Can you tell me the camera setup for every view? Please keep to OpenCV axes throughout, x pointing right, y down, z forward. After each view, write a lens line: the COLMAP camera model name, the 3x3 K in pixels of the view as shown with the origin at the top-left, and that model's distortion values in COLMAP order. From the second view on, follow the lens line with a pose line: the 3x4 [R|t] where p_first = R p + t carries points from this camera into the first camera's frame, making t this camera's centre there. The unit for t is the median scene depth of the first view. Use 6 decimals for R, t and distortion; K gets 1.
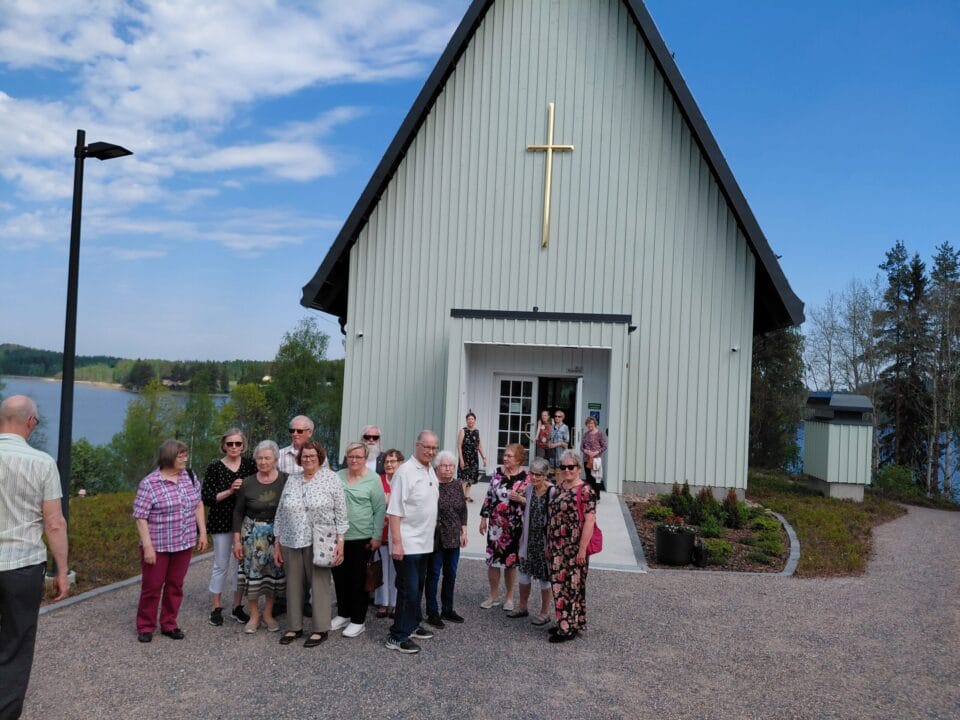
lens RADIAL K [[745.6, 0, 479.0], [0, 745.6, 372.0], [0, 0, 1]] dist [0.059927, -0.099198]
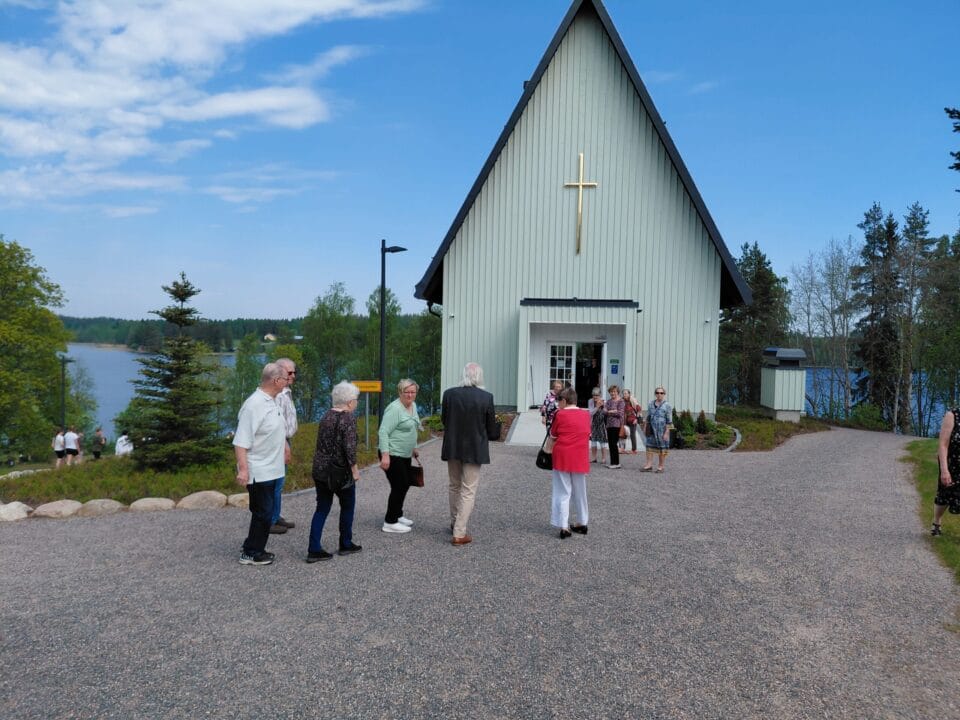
lens RADIAL K [[745.6, 0, 480.2], [0, 745.6, 371.1], [0, 0, 1]] dist [0.059927, -0.099198]
pose [[0.999750, -0.022366, 0.000842, -0.110681], [0.022271, 0.997853, 0.061586, -0.031624], [-0.002218, -0.061551, 0.998101, -0.476497]]
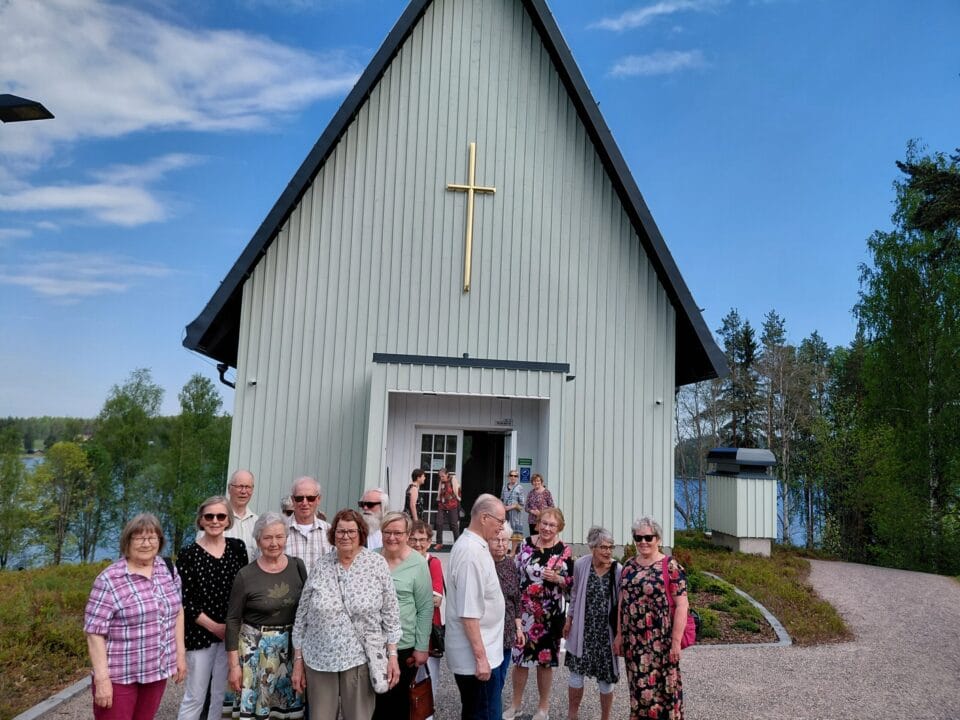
lens RADIAL K [[745.6, 0, 482.5], [0, 745.6, 368.8], [0, 0, 1]] dist [0.059927, -0.099198]
pose [[0.976566, 0.017806, 0.214481, -0.090805], [-0.000266, 0.996671, -0.081532, 0.005723], [-0.215219, 0.079564, 0.973319, 0.094654]]
